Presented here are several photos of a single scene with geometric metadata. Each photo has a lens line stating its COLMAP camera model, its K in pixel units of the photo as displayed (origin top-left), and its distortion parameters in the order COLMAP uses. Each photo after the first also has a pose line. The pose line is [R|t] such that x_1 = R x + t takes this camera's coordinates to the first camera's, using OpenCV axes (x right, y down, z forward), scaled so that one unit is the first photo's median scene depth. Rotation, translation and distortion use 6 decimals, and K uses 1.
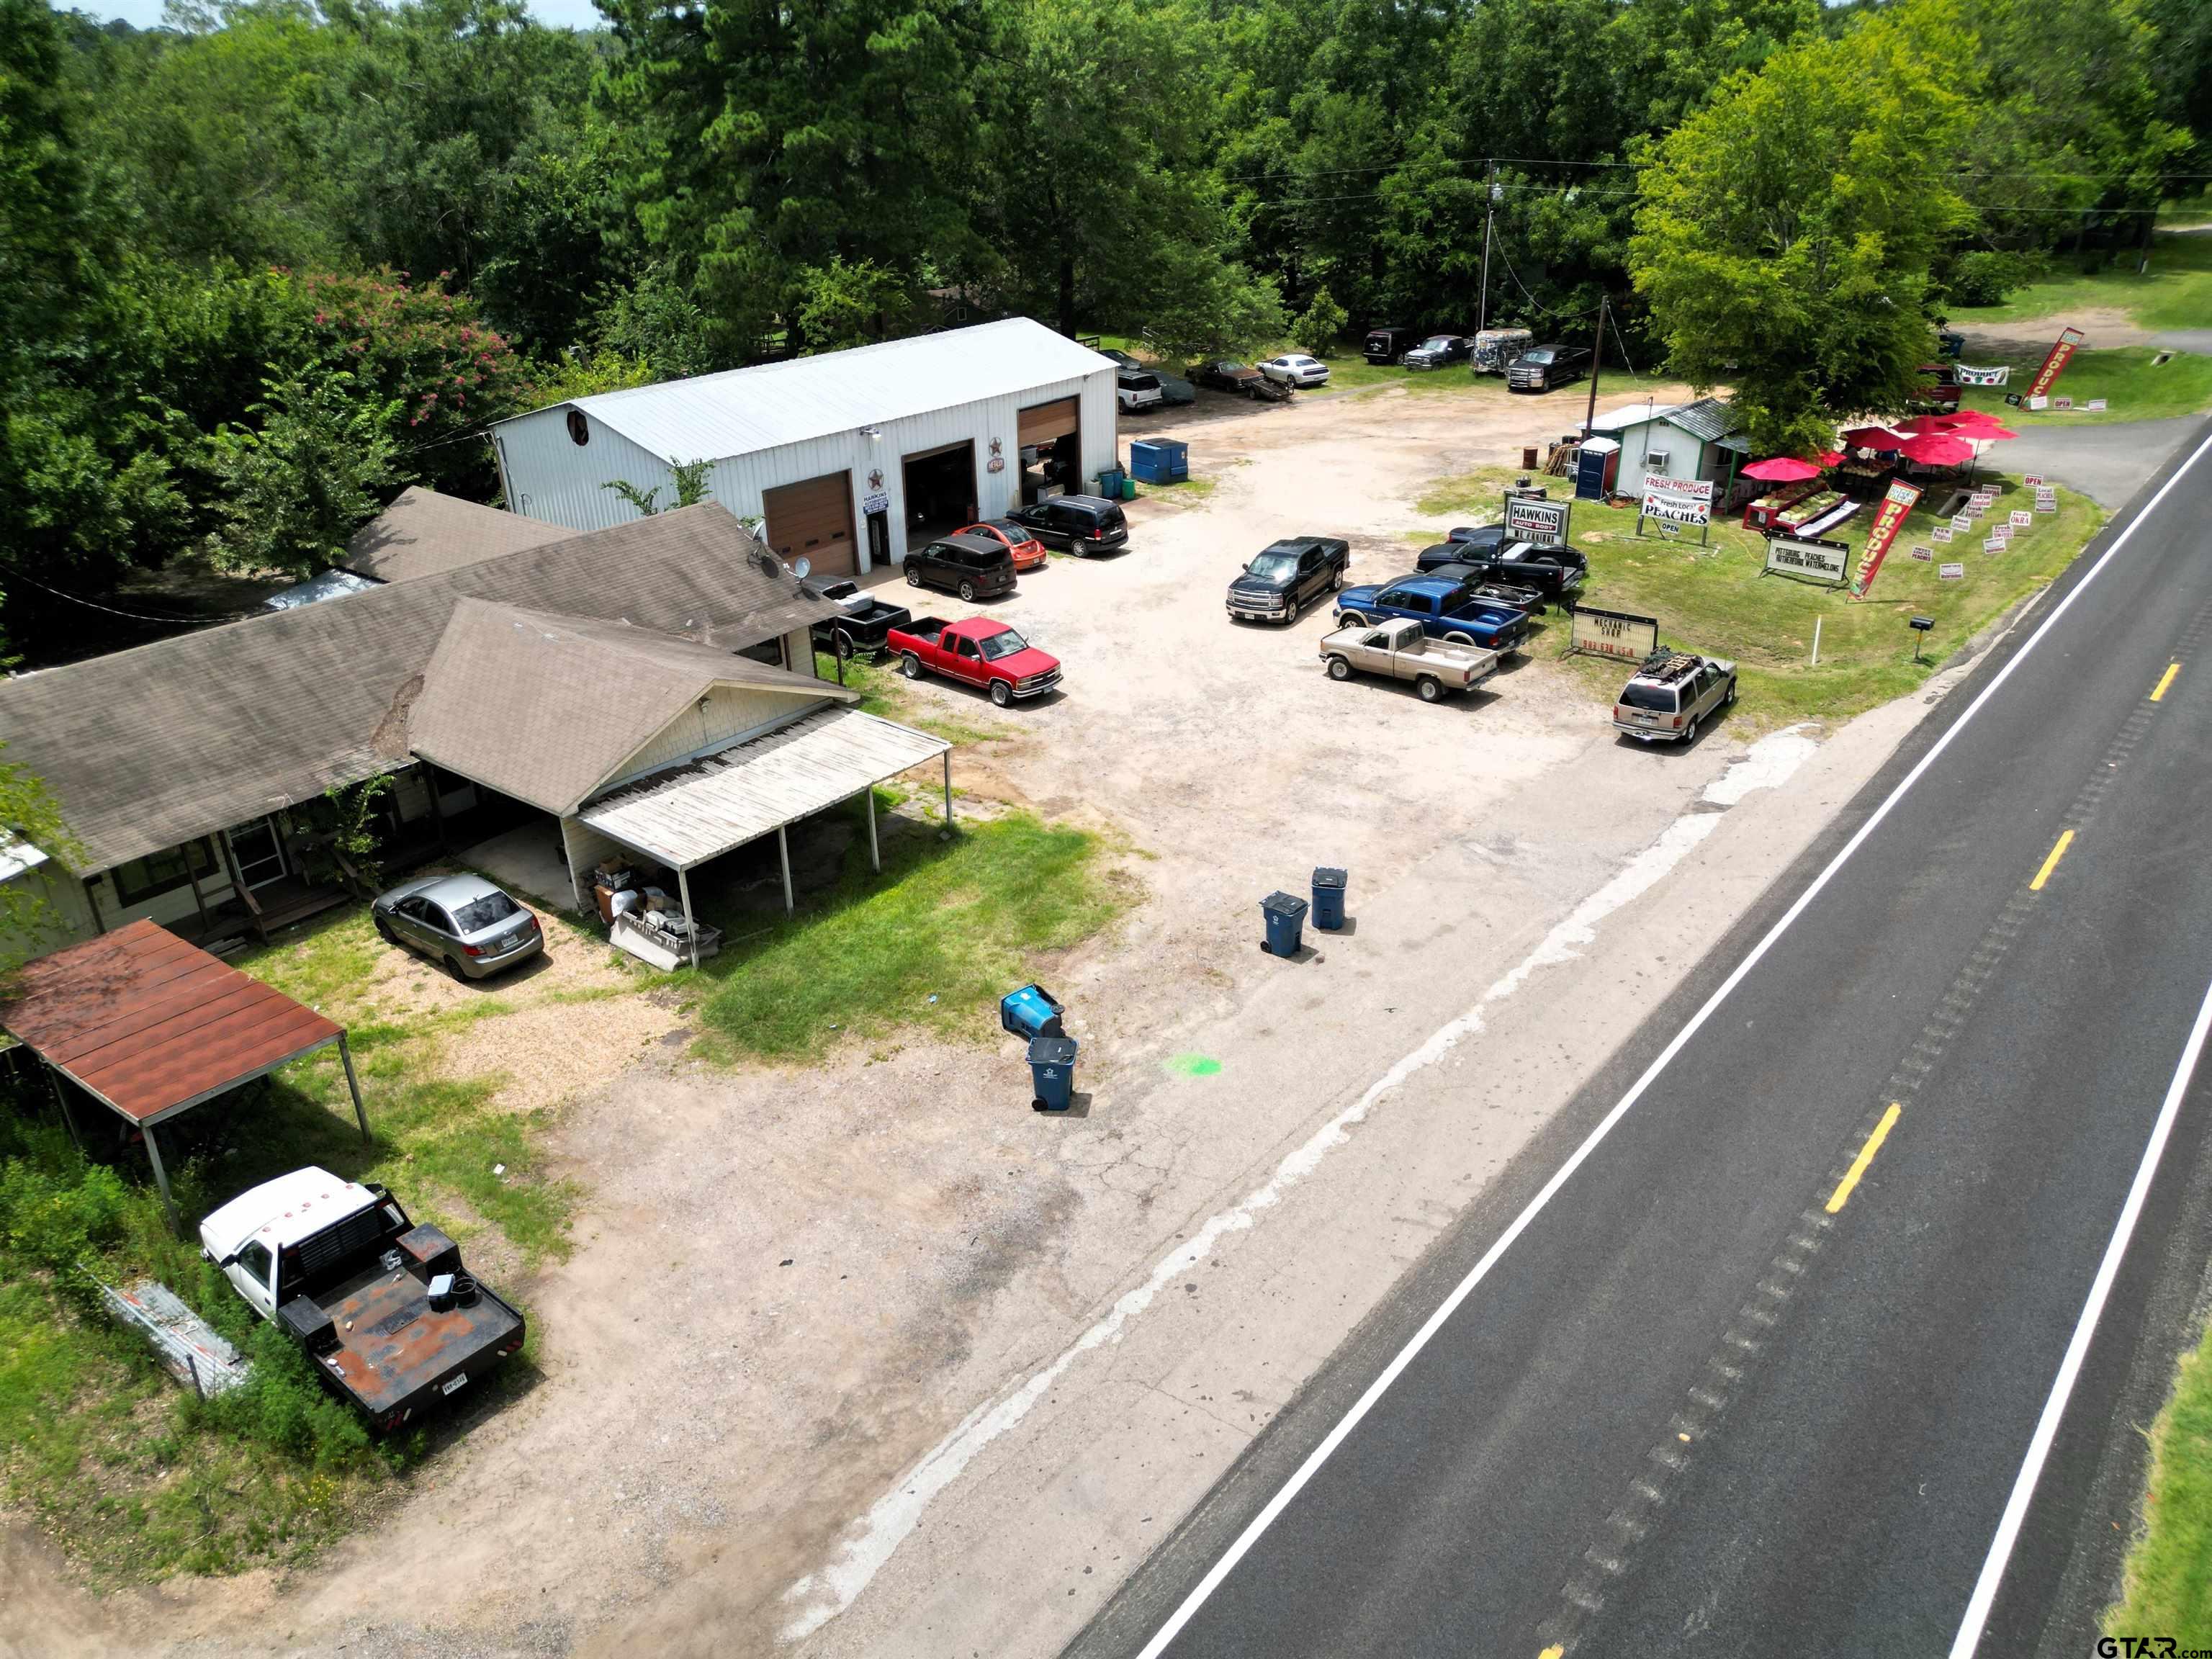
lens RADIAL K [[1557.5, 0, 1106.0], [0, 1557.5, 829.5], [0, 0, 1]] dist [0.067082, -0.060781]
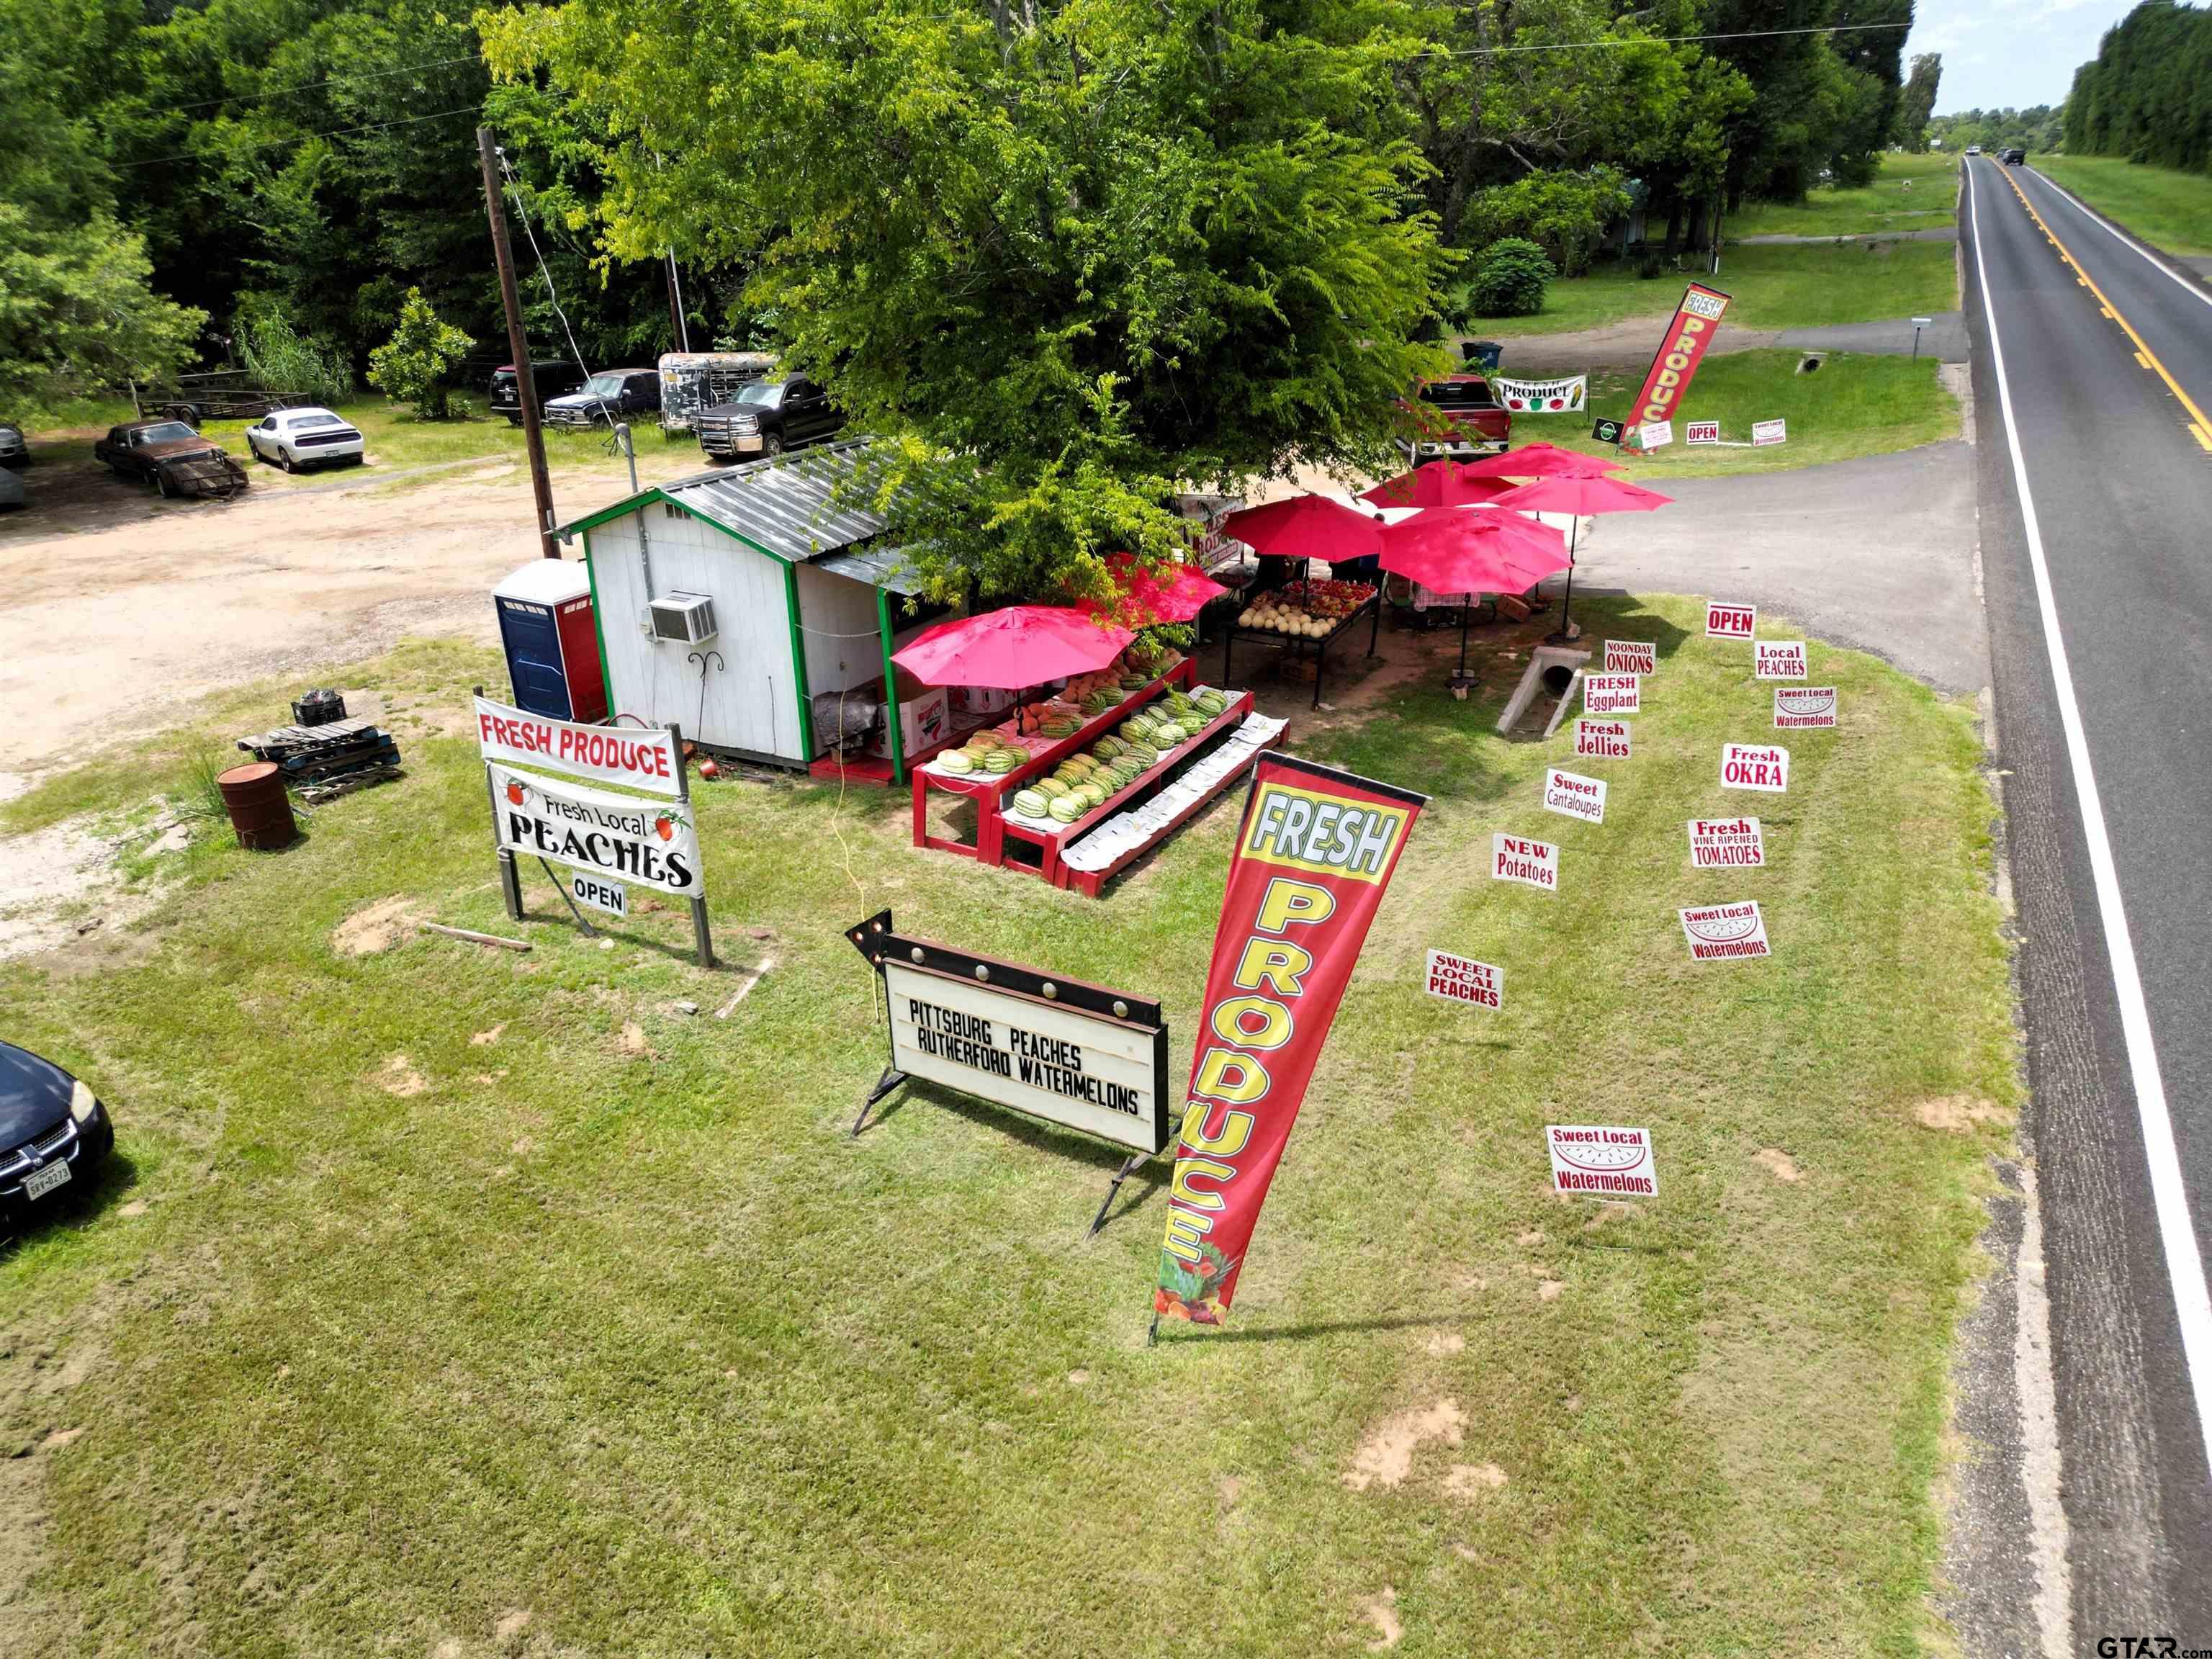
lens RADIAL K [[1552.7, 0, 1106.0], [0, 1552.7, 829.5], [0, 0, 1]] dist [0.066103, -0.070518]
pose [[0.970788, -0.097463, 0.219253, 0.441810], [0.110991, 0.992551, -0.050227, -0.206469], [-0.212724, 0.073095, 0.974374, 0.830605]]
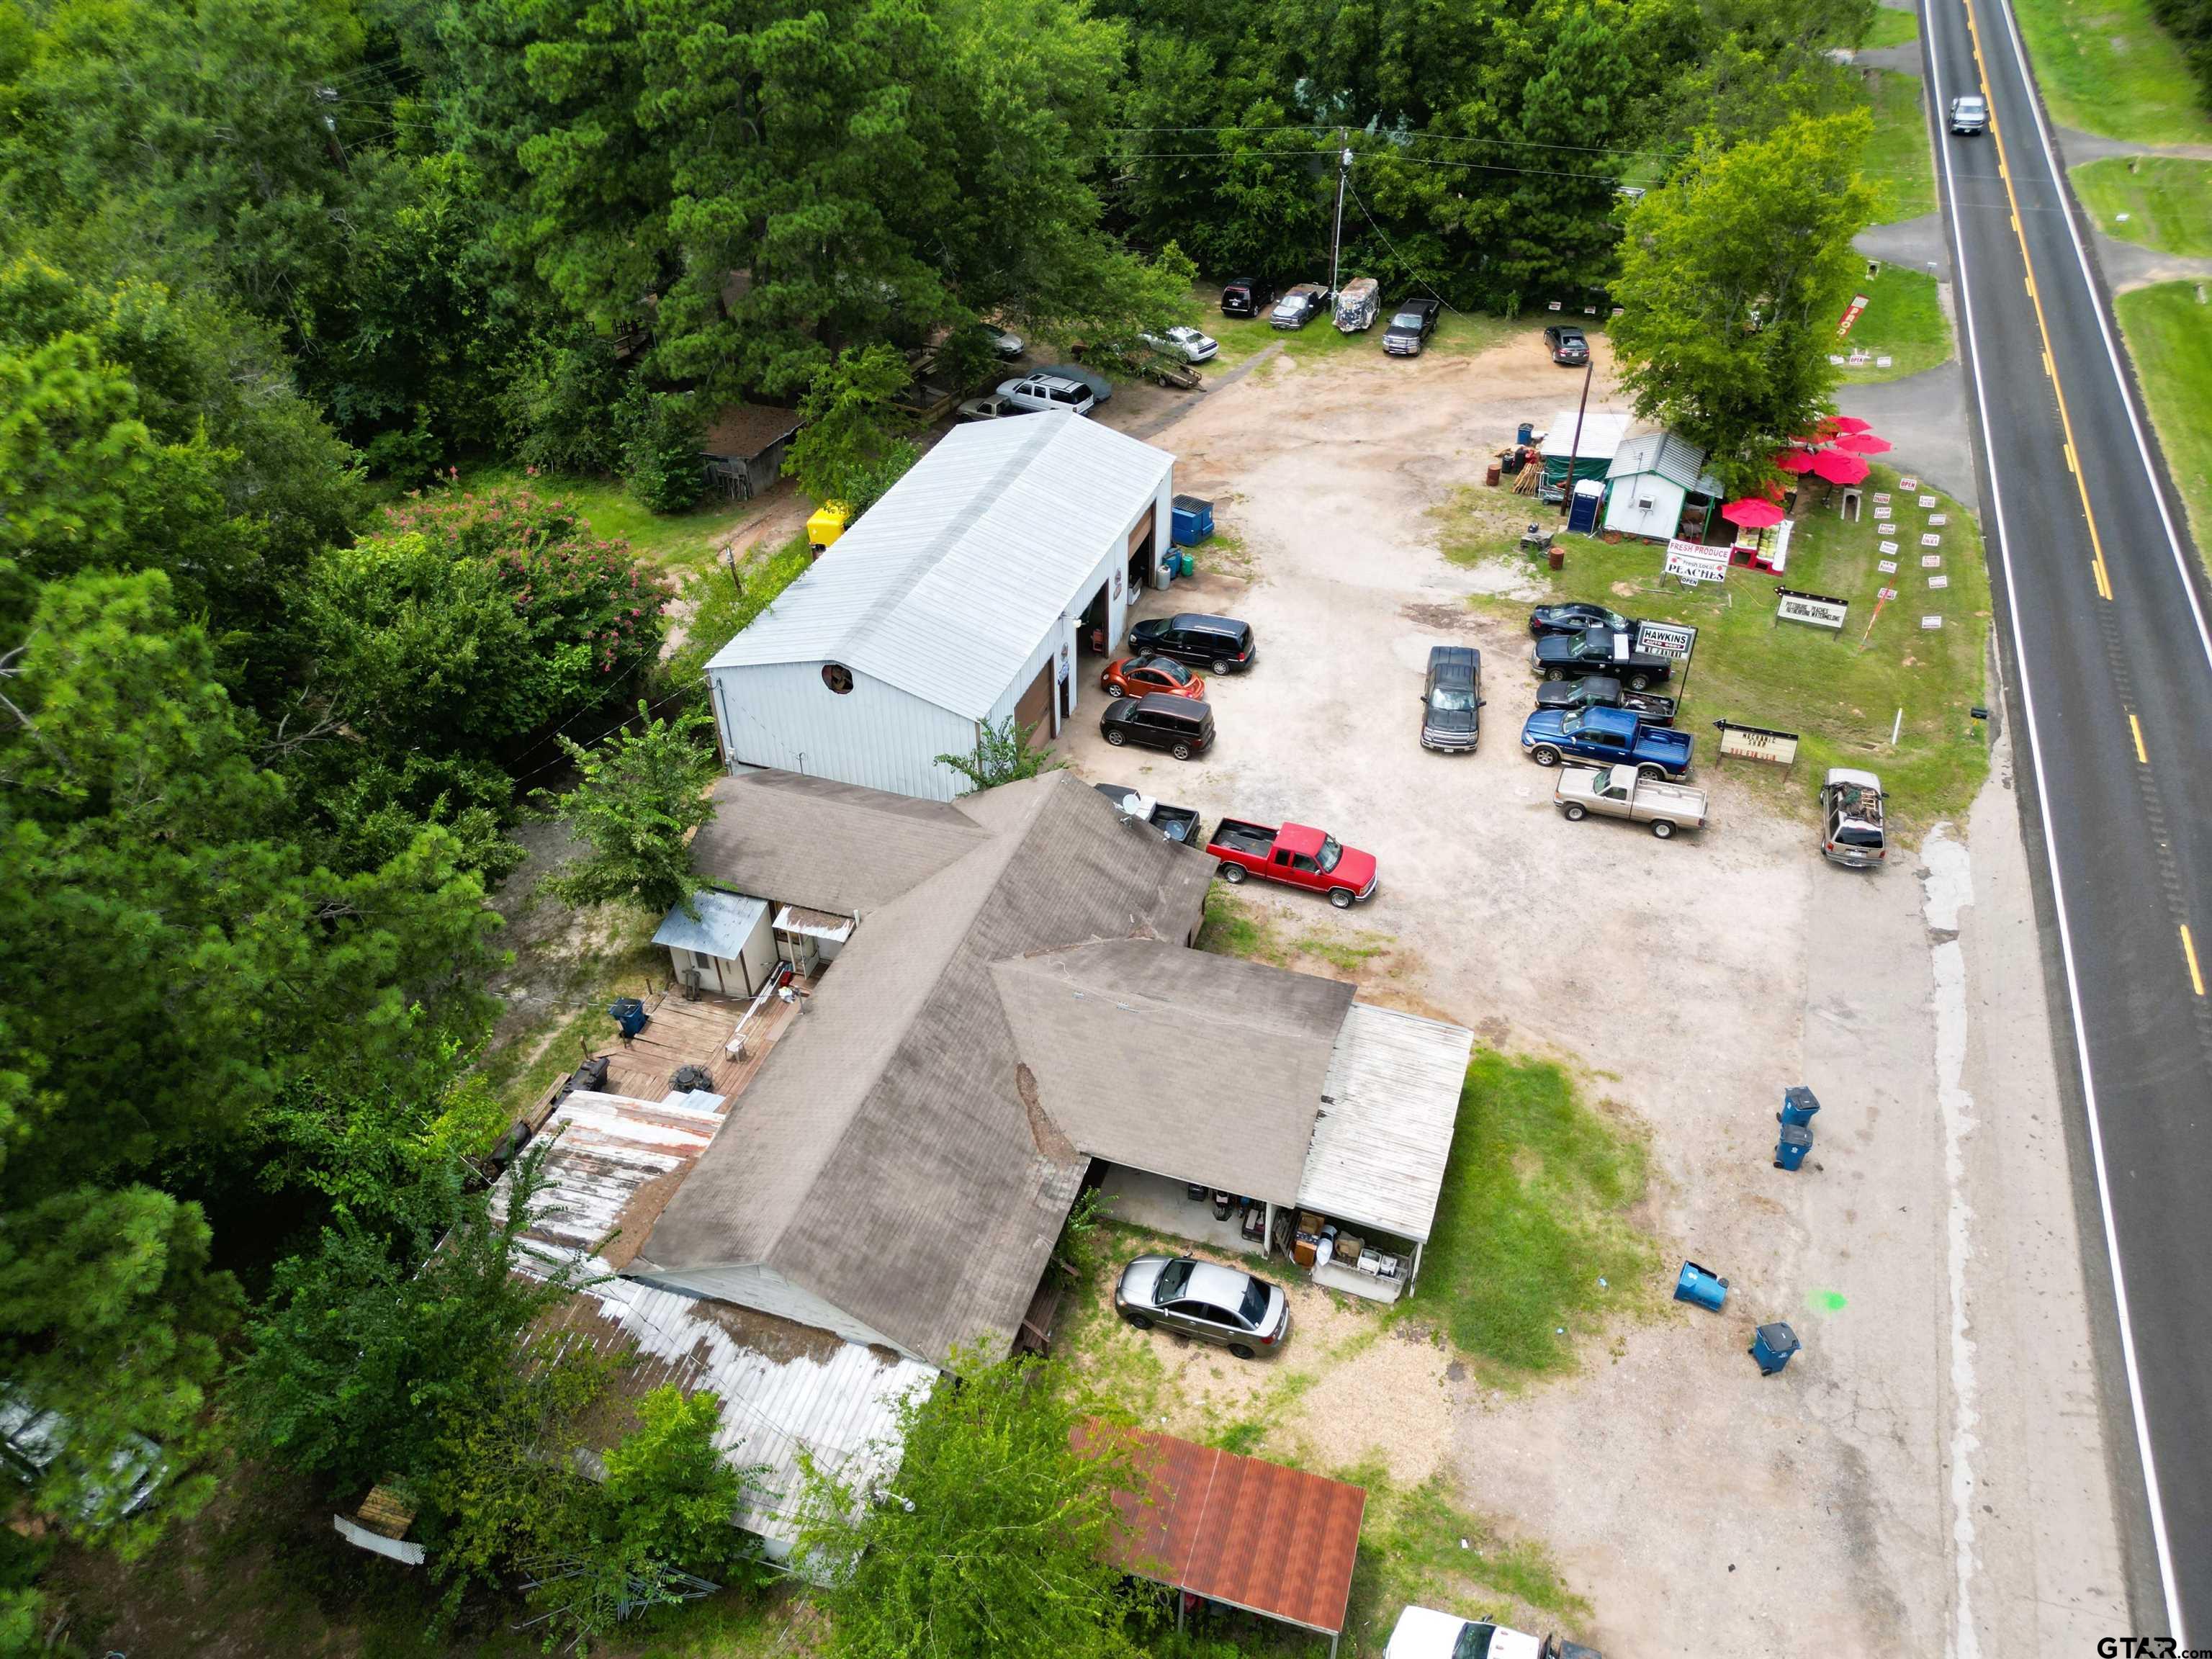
lens RADIAL K [[1552.7, 0, 1106.0], [0, 1552.7, 829.5], [0, 0, 1]] dist [0.066103, -0.070518]
pose [[0.943992, -0.191693, 0.268574, -0.487760], [0.137415, 0.968387, 0.208190, -0.366677], [-0.299992, -0.159624, 0.940492, -0.032834]]
